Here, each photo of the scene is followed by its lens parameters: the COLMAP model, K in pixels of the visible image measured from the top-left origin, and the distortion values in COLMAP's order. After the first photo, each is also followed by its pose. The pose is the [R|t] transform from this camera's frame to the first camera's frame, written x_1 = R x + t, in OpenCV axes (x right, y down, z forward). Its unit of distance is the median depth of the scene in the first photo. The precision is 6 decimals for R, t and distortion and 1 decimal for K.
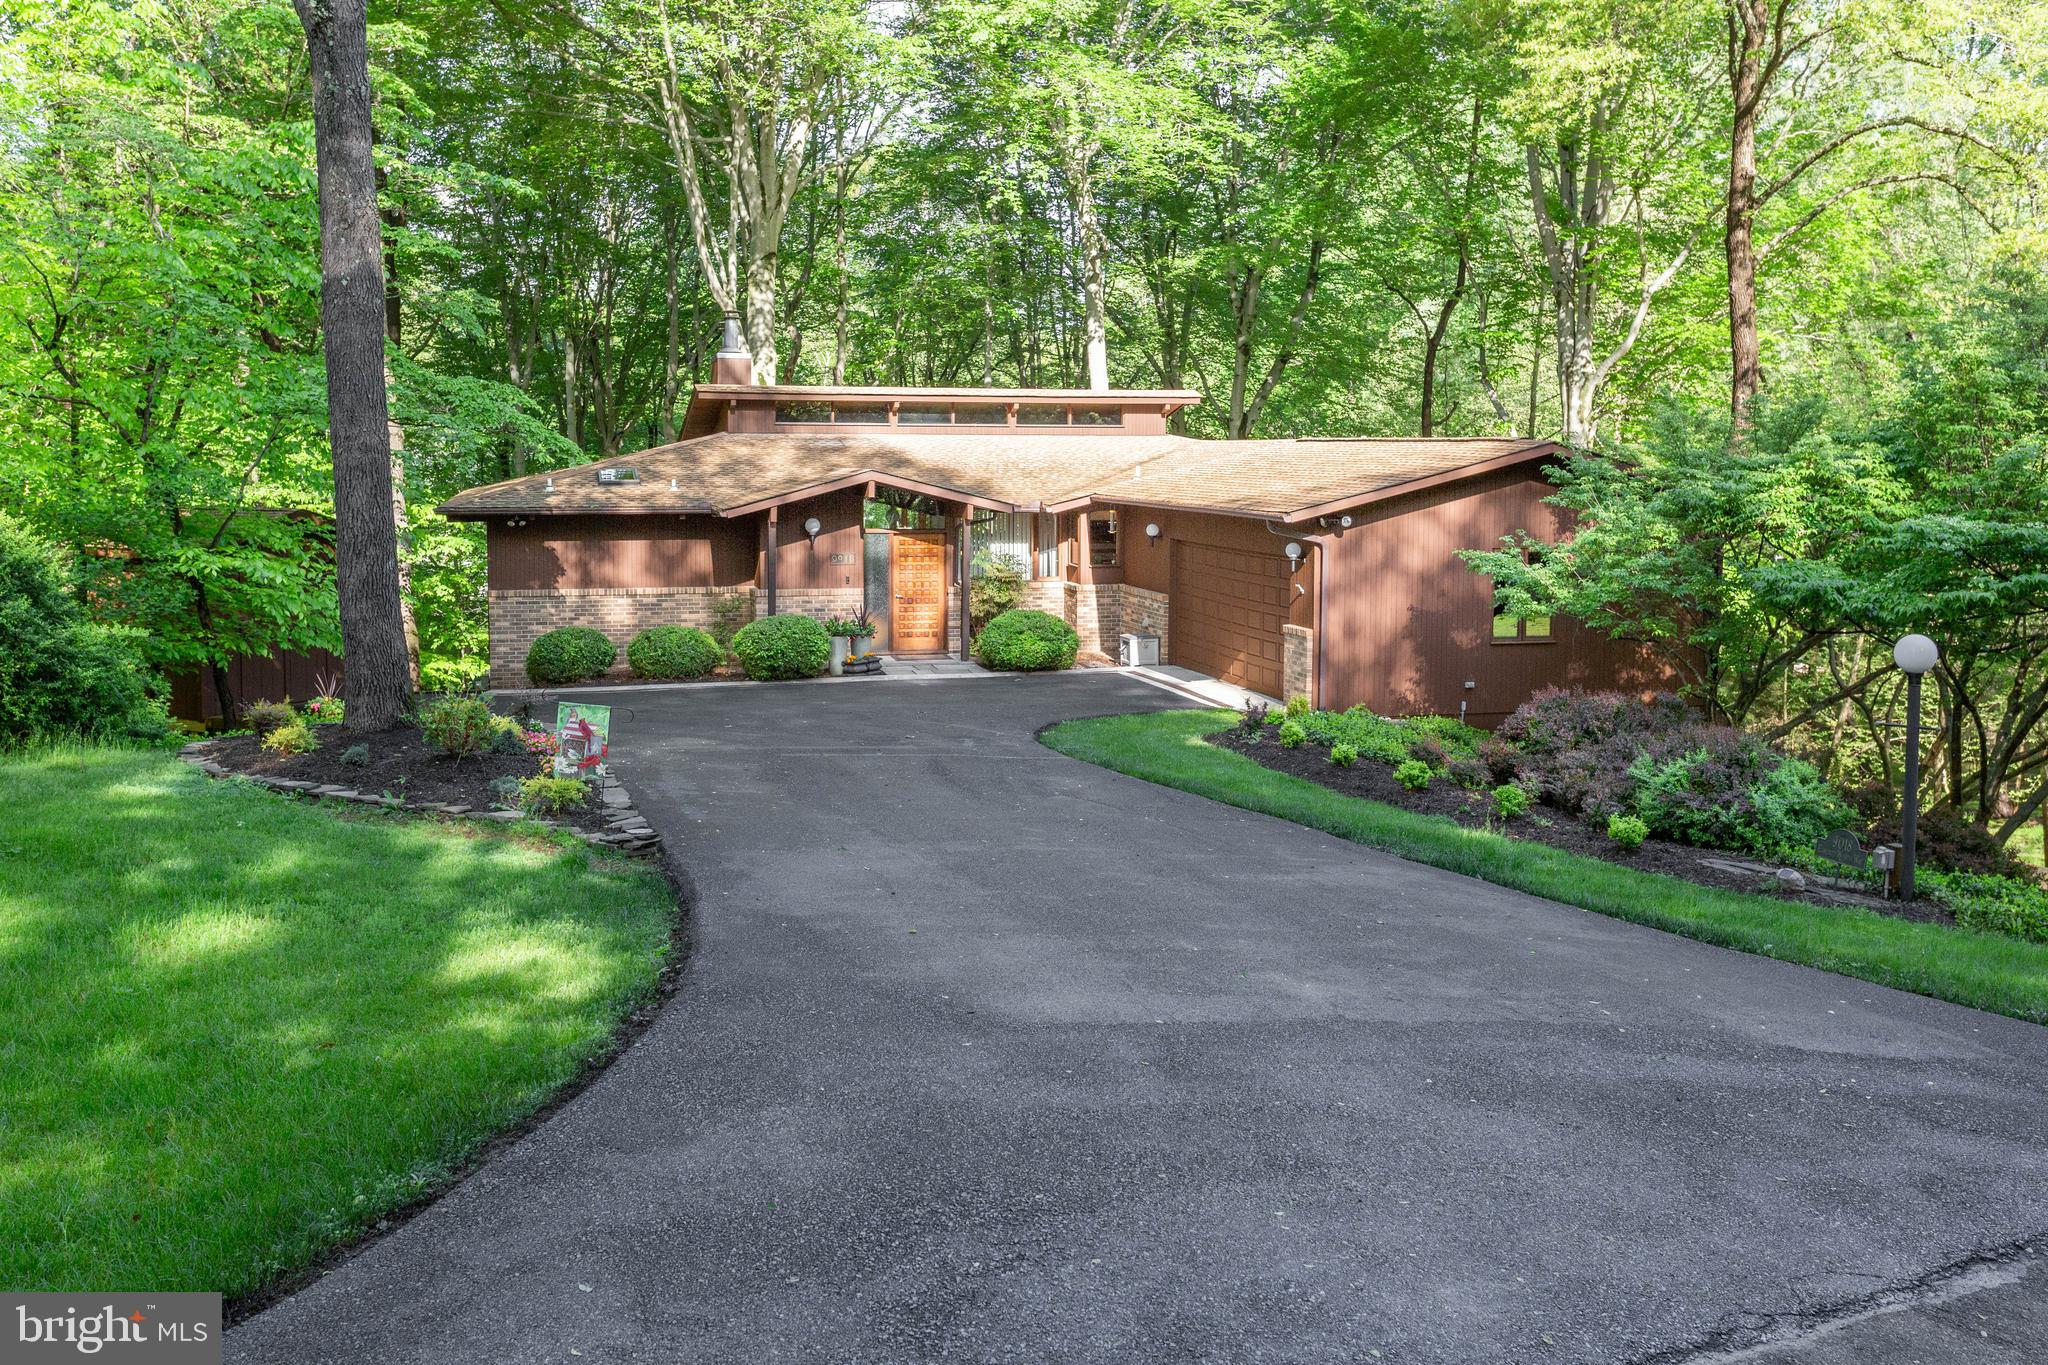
lens RADIAL K [[1741.6, 0, 954.4], [0, 1741.6, 564.1], [0, 0, 1]] dist [0.006960, 0.005971]
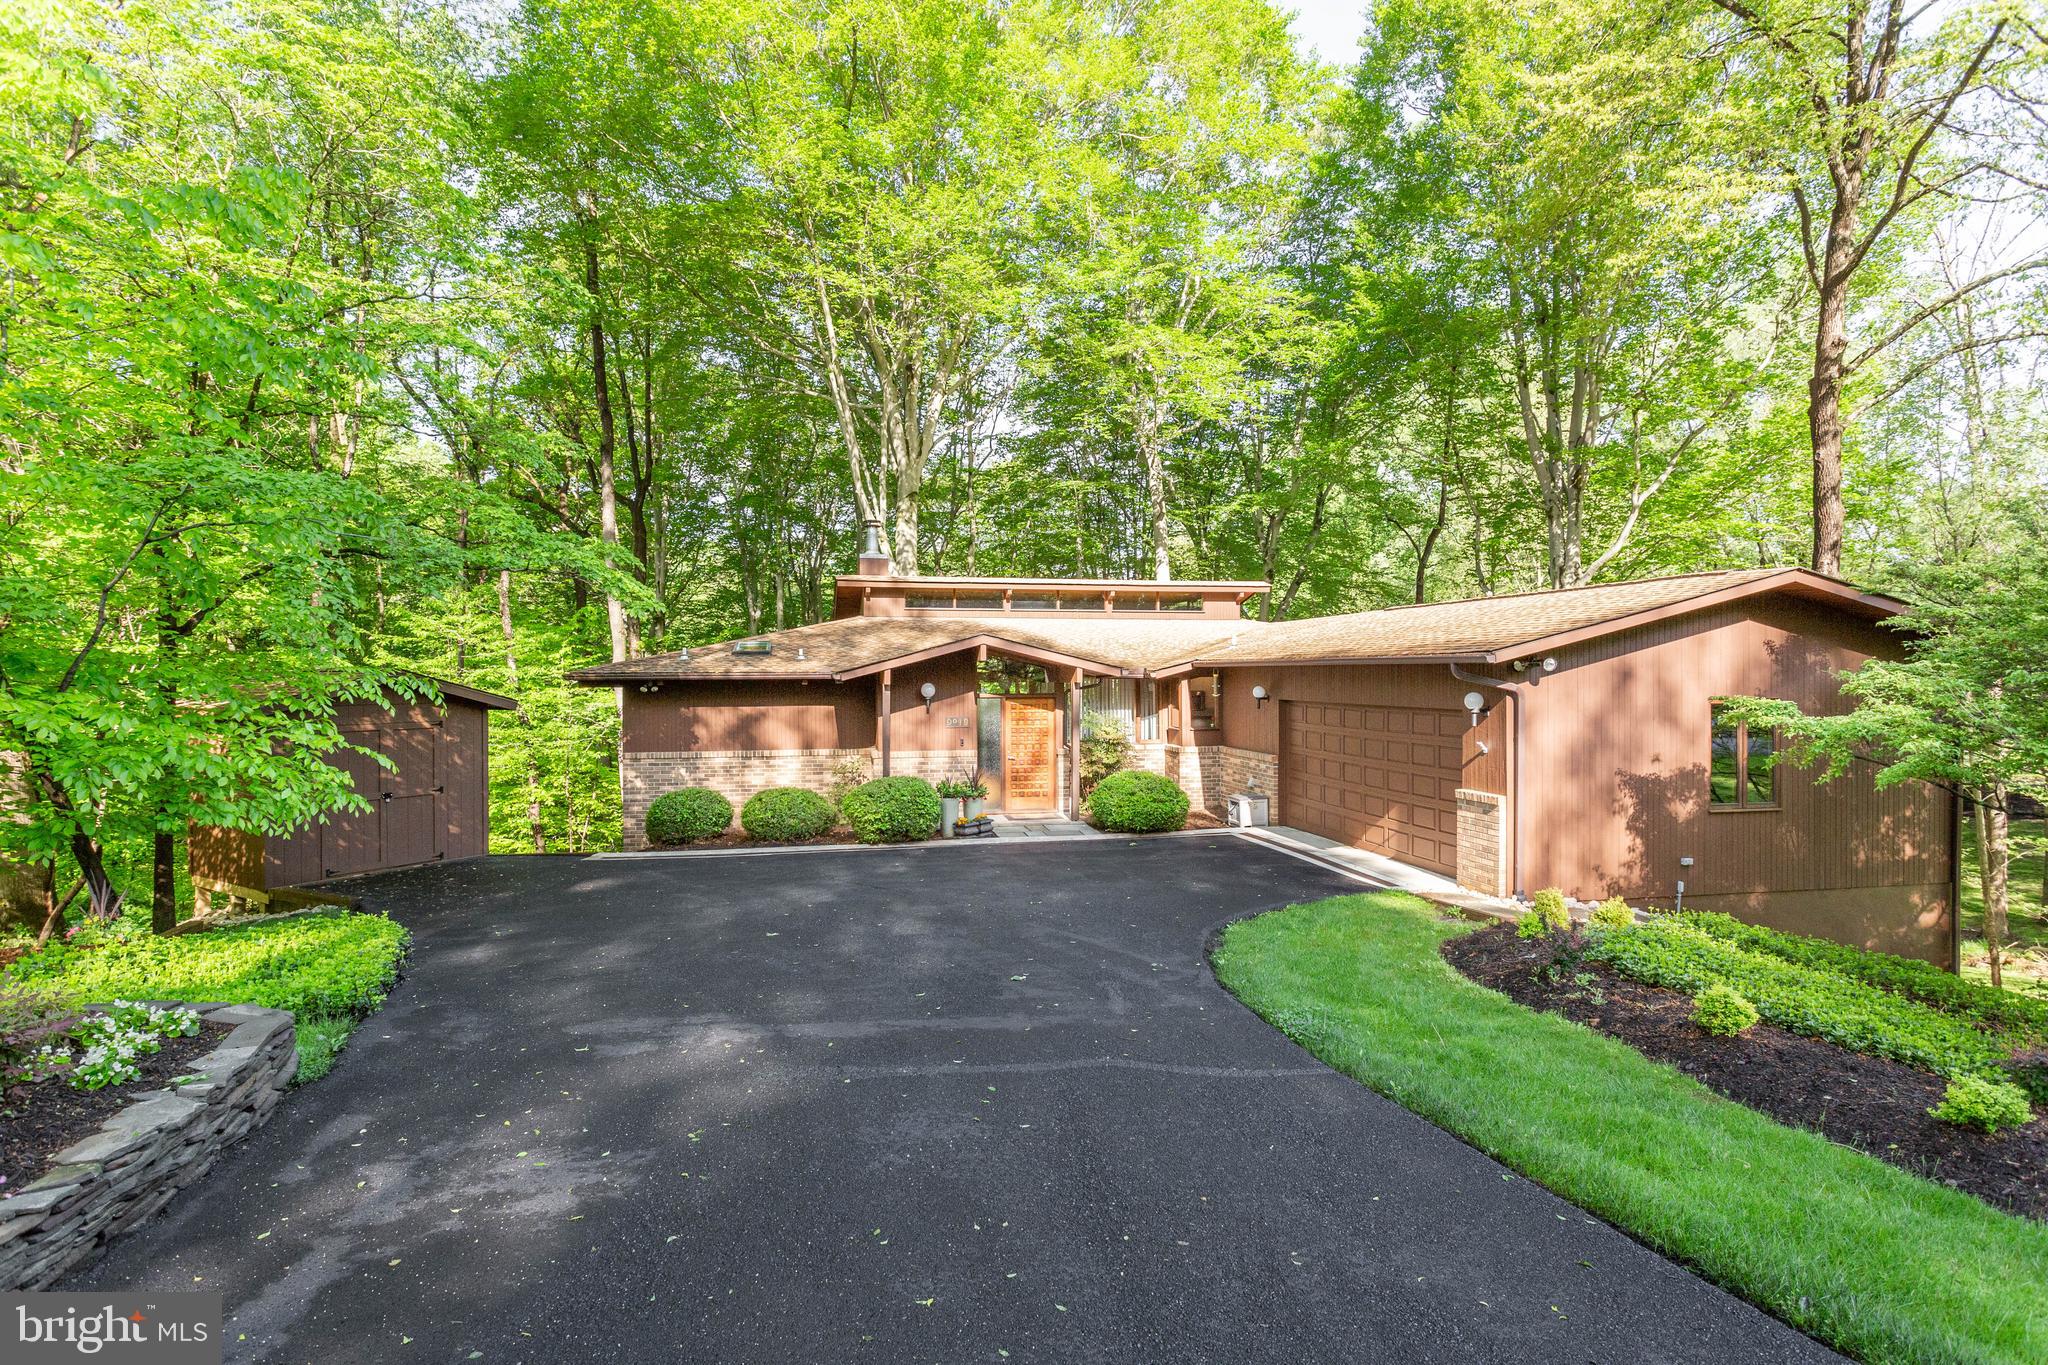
lens RADIAL K [[1001.8, 0, 1006.4], [0, 1001.8, 680.1], [0, 0, 1]] dist [-0.002042, 0.000744]
pose [[0.999078, -0.005324, -0.042602, -0.008852], [0.002764, 0.998199, -0.059932, 0.008045], [0.042845, 0.059759, 0.997293, 0.400567]]
